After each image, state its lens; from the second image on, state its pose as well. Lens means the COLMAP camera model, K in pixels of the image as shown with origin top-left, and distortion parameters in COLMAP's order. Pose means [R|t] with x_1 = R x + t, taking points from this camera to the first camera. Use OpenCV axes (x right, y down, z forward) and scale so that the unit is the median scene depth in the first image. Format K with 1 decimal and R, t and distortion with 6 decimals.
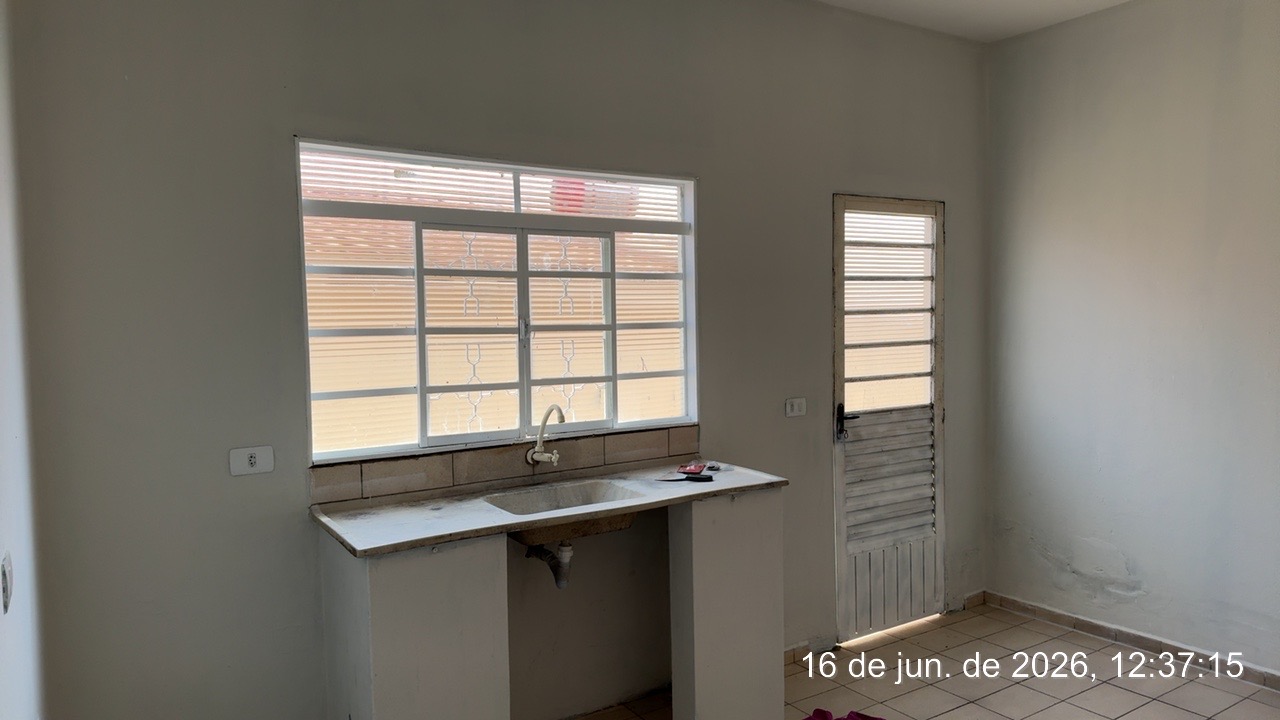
lens RADIAL K [[845.5, 0, 624.5], [0, 845.5, 368.2], [0, 0, 1]] dist [0.107508, -0.156037]
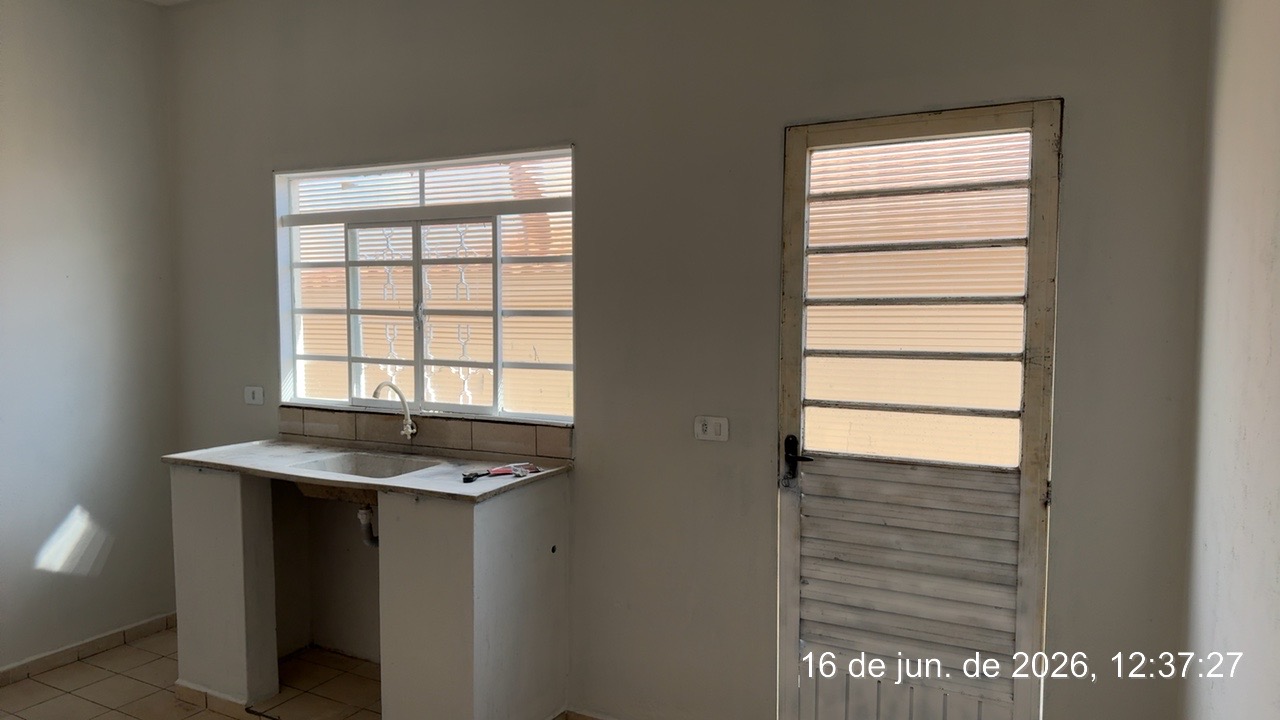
lens RADIAL K [[845.5, 0, 624.5], [0, 845.5, 368.2], [0, 0, 1]] dist [0.107508, -0.156037]
pose [[0.488918, 0.082516, -0.868418, 0.913439], [-0.060383, 0.996330, 0.060674, -0.053632], [0.870237, 0.022773, 0.492106, 0.643452]]
